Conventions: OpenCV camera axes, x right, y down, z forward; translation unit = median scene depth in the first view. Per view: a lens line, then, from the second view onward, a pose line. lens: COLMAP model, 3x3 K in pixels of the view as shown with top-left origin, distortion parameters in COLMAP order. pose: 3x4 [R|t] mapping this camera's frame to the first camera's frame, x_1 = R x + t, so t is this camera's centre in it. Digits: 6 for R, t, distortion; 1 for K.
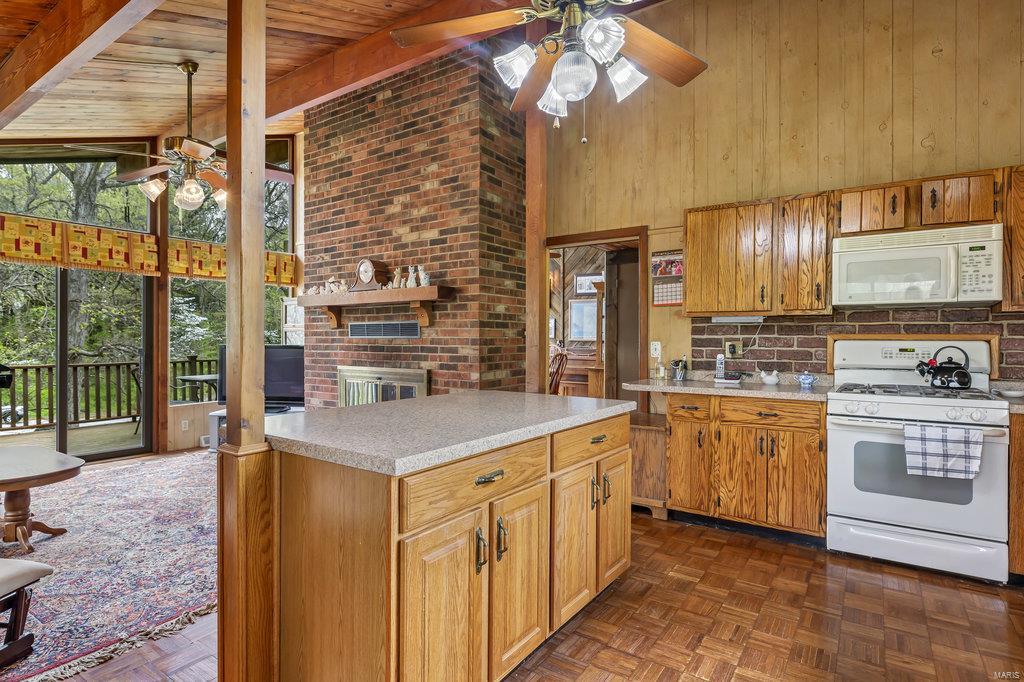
lens RADIAL K [[540.9, 0, 516.3], [0, 540.9, 341.6], [0, 0, 1]] dist [-0.001199, 0.001688]
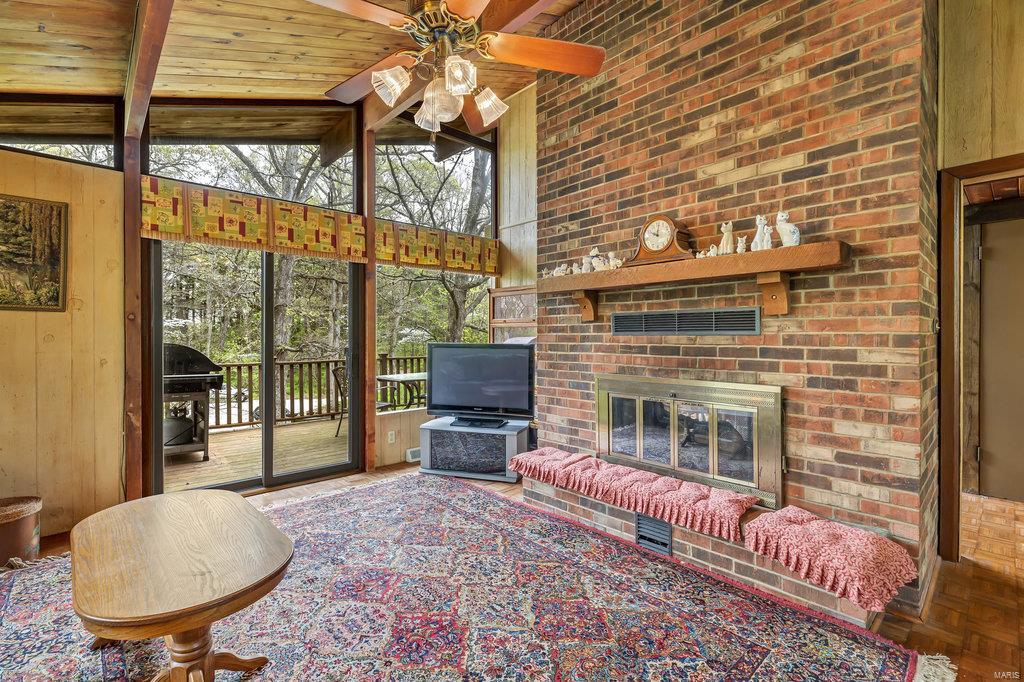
lens RADIAL K [[462.5, 0, 509.3], [0, 462.5, 338.3], [0, 0, 1]] dist [0.002157, -0.000086]
pose [[0.973907, -0.001208, -0.226945, -0.313224], [0.001037, 0.999999, -0.000873, -0.001875], [0.226946, 0.000615, 0.973907, 0.387599]]
